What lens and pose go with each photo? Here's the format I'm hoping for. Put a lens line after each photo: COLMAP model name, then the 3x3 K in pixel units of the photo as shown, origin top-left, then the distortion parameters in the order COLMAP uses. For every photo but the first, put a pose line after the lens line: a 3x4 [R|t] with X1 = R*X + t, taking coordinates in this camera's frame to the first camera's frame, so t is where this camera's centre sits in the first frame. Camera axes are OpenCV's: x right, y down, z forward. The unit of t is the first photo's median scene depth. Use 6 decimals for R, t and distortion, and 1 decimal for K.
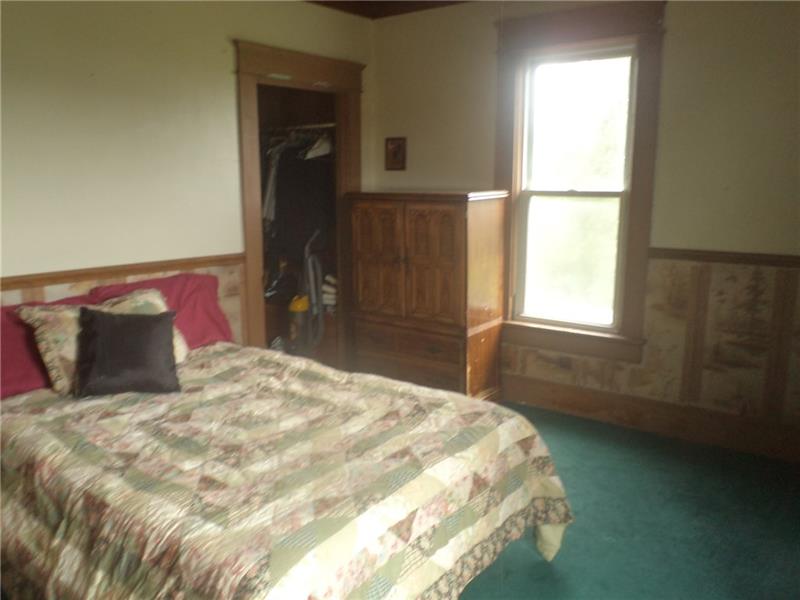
lens RADIAL K [[645.0, 0, 401.9], [0, 645.0, 299.3], [0, 0, 1]] dist [-0.058183, -0.000708]
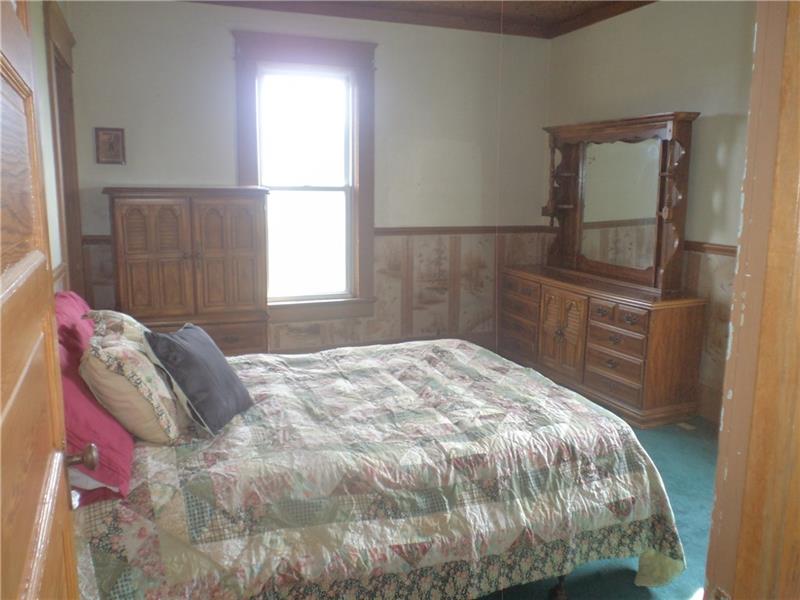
lens RADIAL K [[645.0, 0, 402.3], [0, 645.0, 299.0], [0, 0, 1]] dist [-0.058183, -0.000708]
pose [[0.513013, -0.140690, 0.846773, -0.810181], [0.138216, 0.987143, 0.080274, -0.037211], [-0.847180, 0.075856, 0.525863, 0.266808]]
